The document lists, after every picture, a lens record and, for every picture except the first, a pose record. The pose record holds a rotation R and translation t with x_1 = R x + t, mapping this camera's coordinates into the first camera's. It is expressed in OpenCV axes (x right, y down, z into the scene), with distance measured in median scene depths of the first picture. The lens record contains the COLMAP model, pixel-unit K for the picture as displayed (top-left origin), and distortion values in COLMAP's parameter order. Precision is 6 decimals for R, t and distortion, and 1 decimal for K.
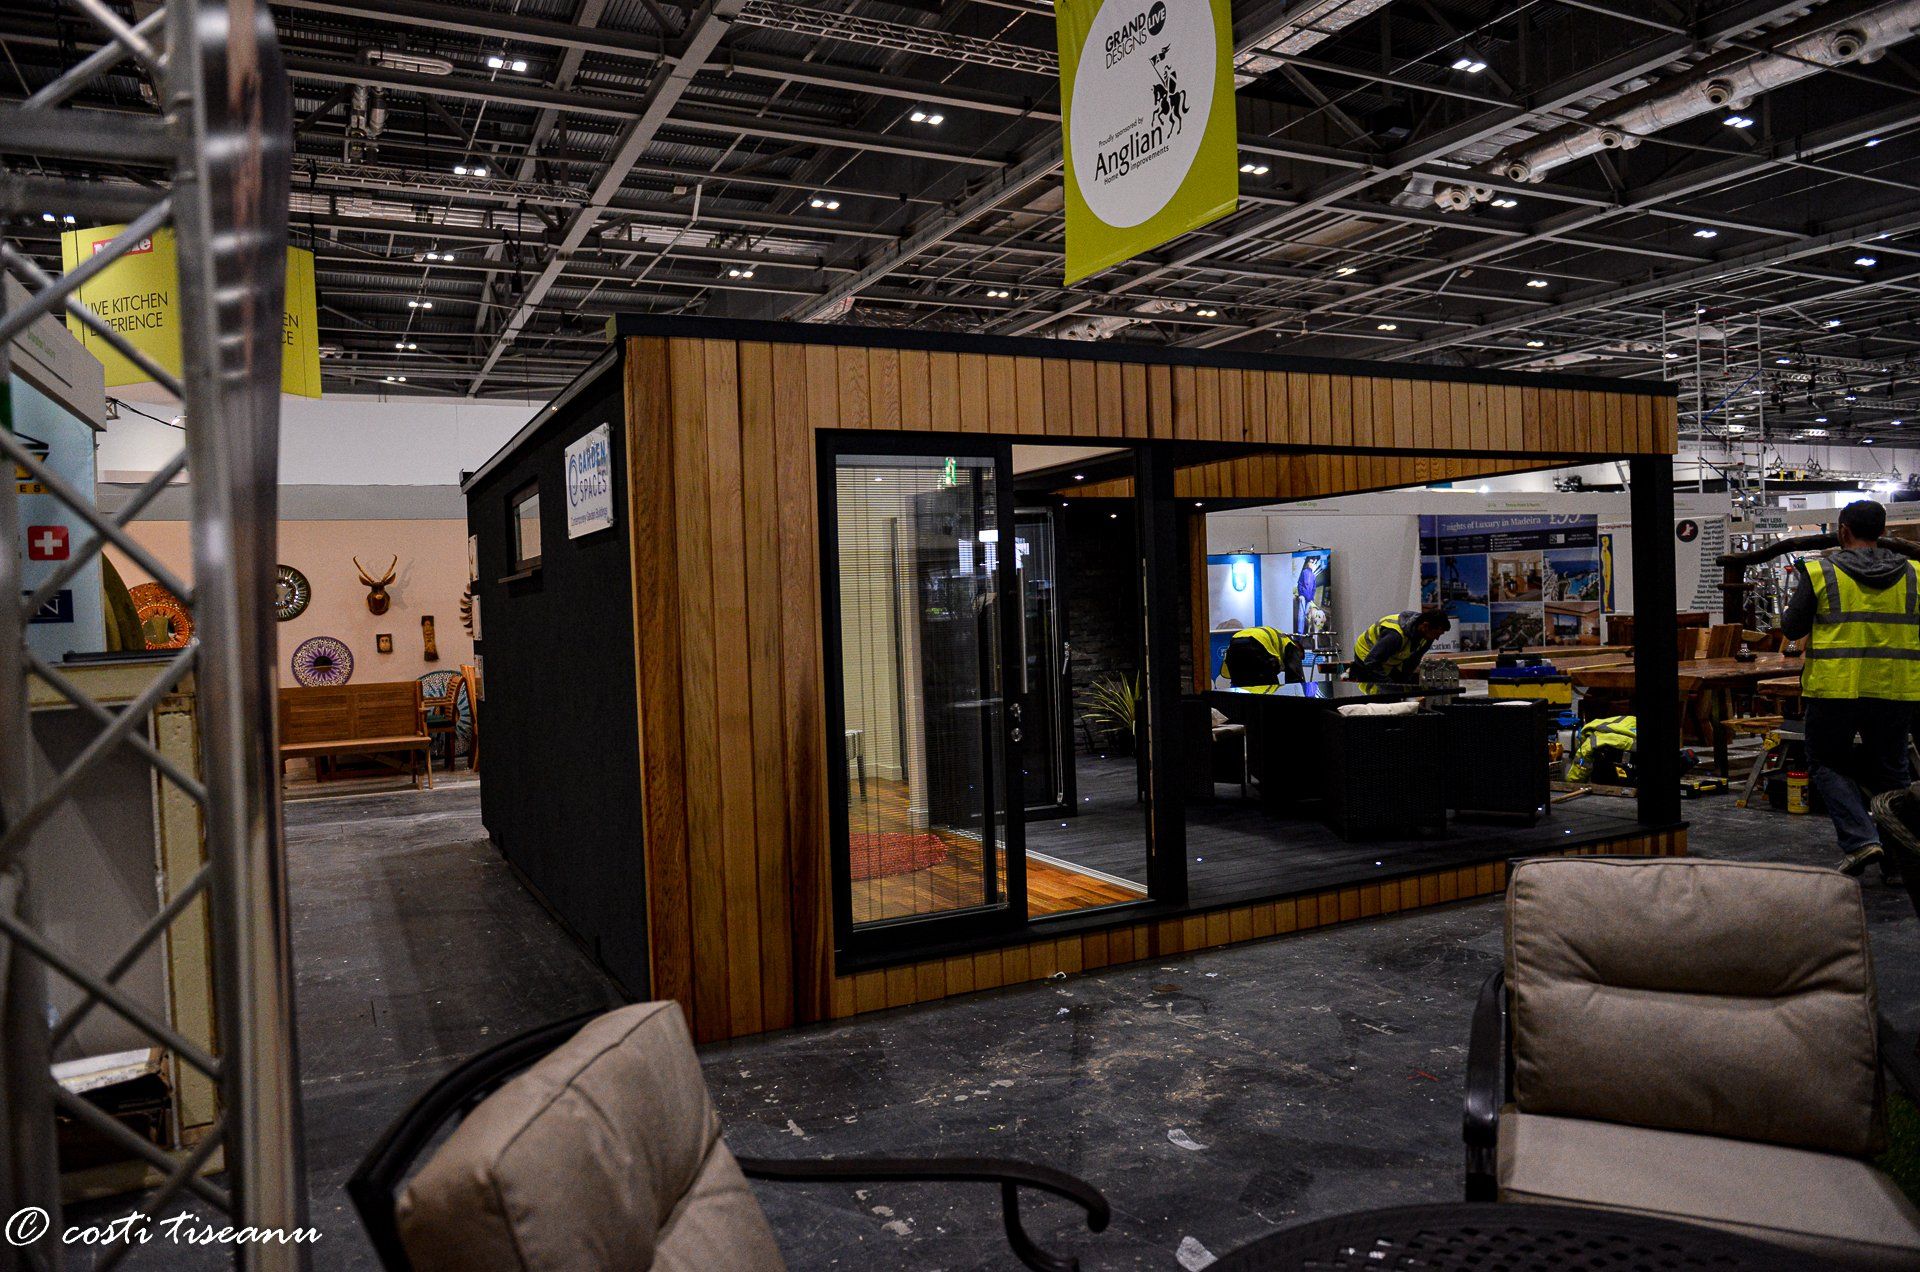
lens RADIAL K [[1294.7, 0, 965.0], [0, 1294.7, 637.5], [0, 0, 1]] dist [-0.040122, -0.000833]
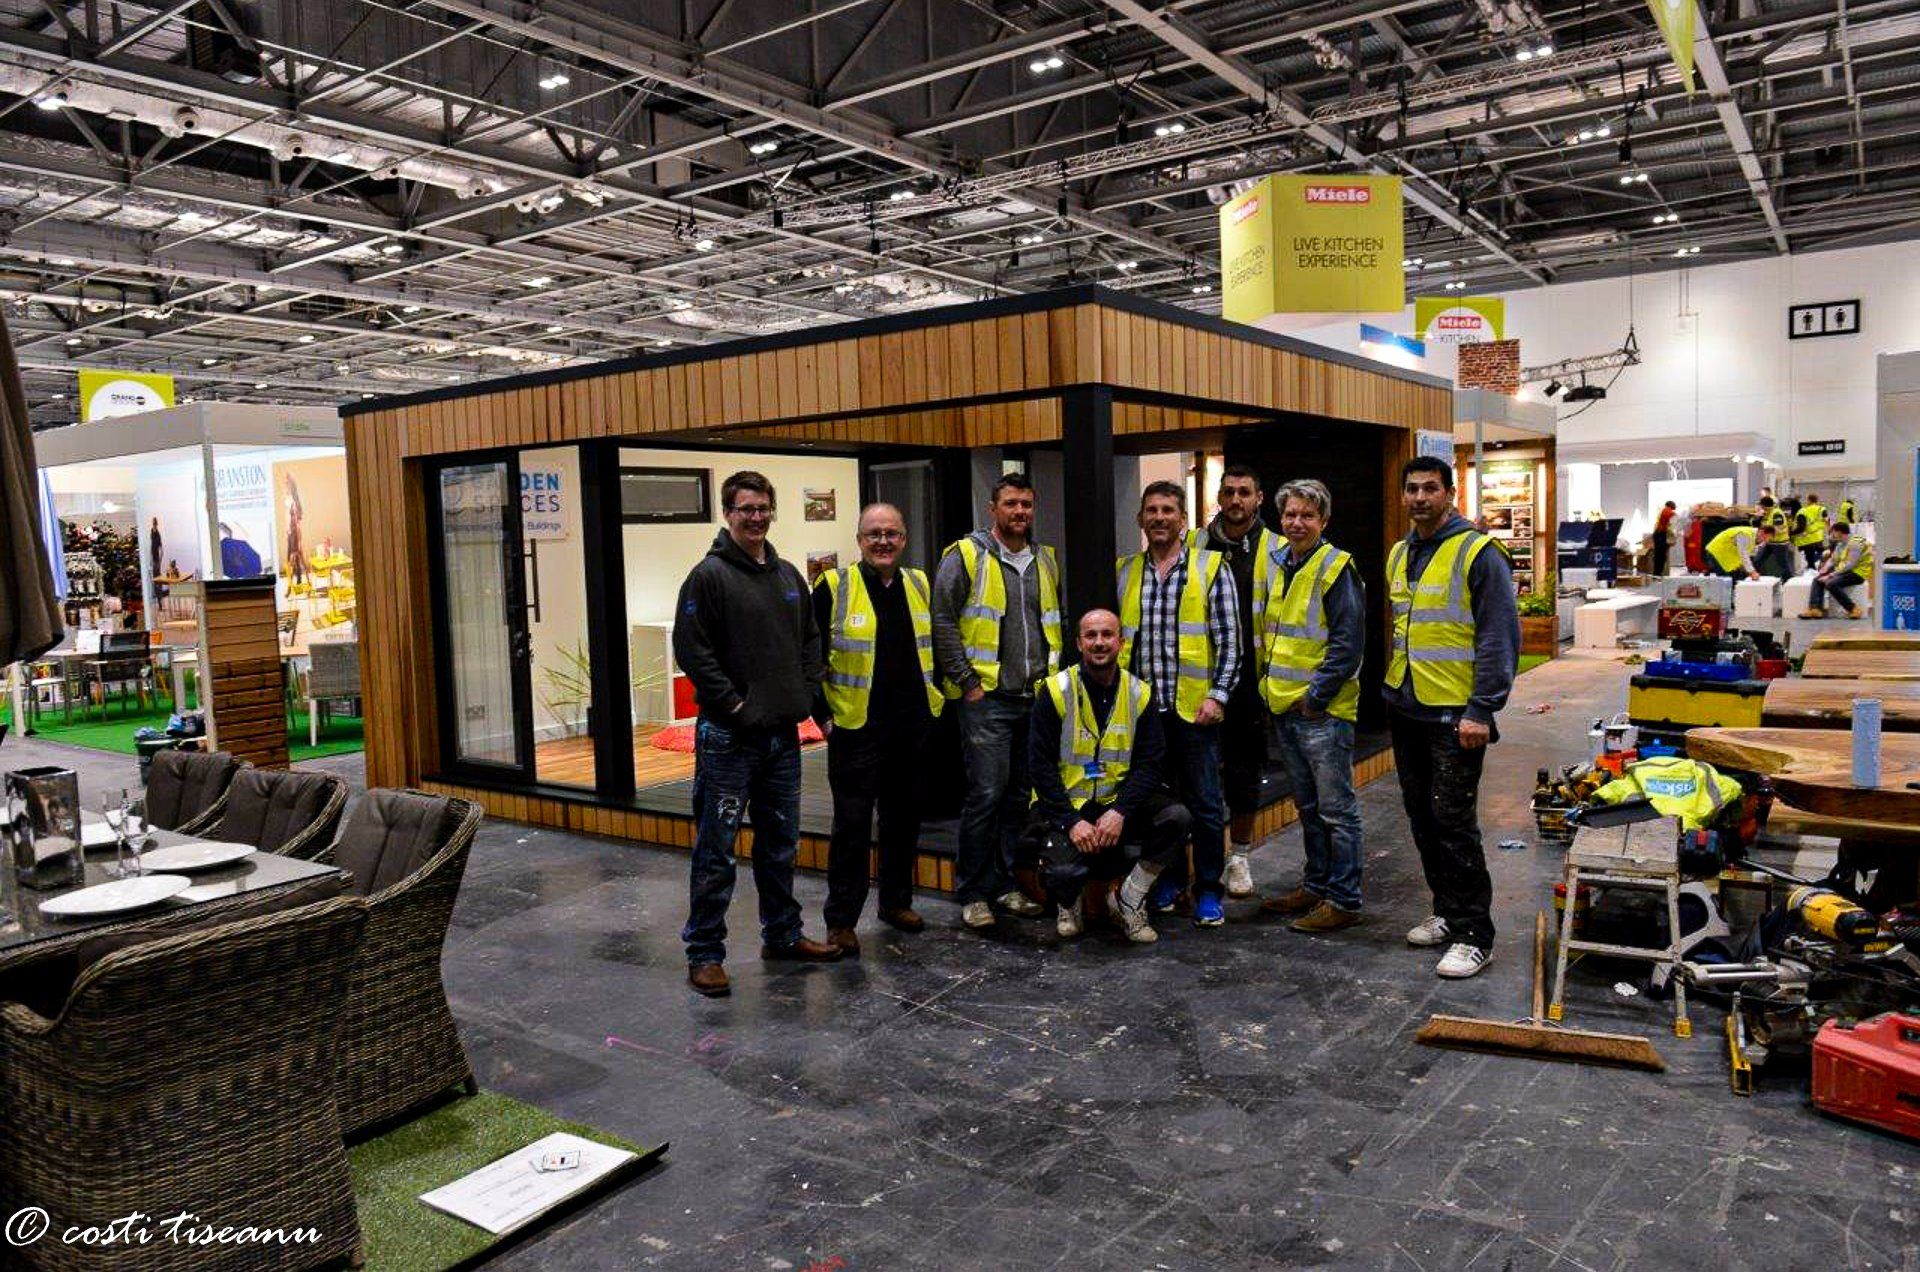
lens RADIAL K [[1294.7, 0, 963.1], [0, 1294.7, 637.6], [0, 0, 1]] dist [-0.040122, -0.000833]
pose [[0.448270, 0.087145, -0.889640, 0.274930], [0.000439, 0.995215, 0.097708, -0.014894], [0.893898, -0.044190, 0.446087, 0.140598]]
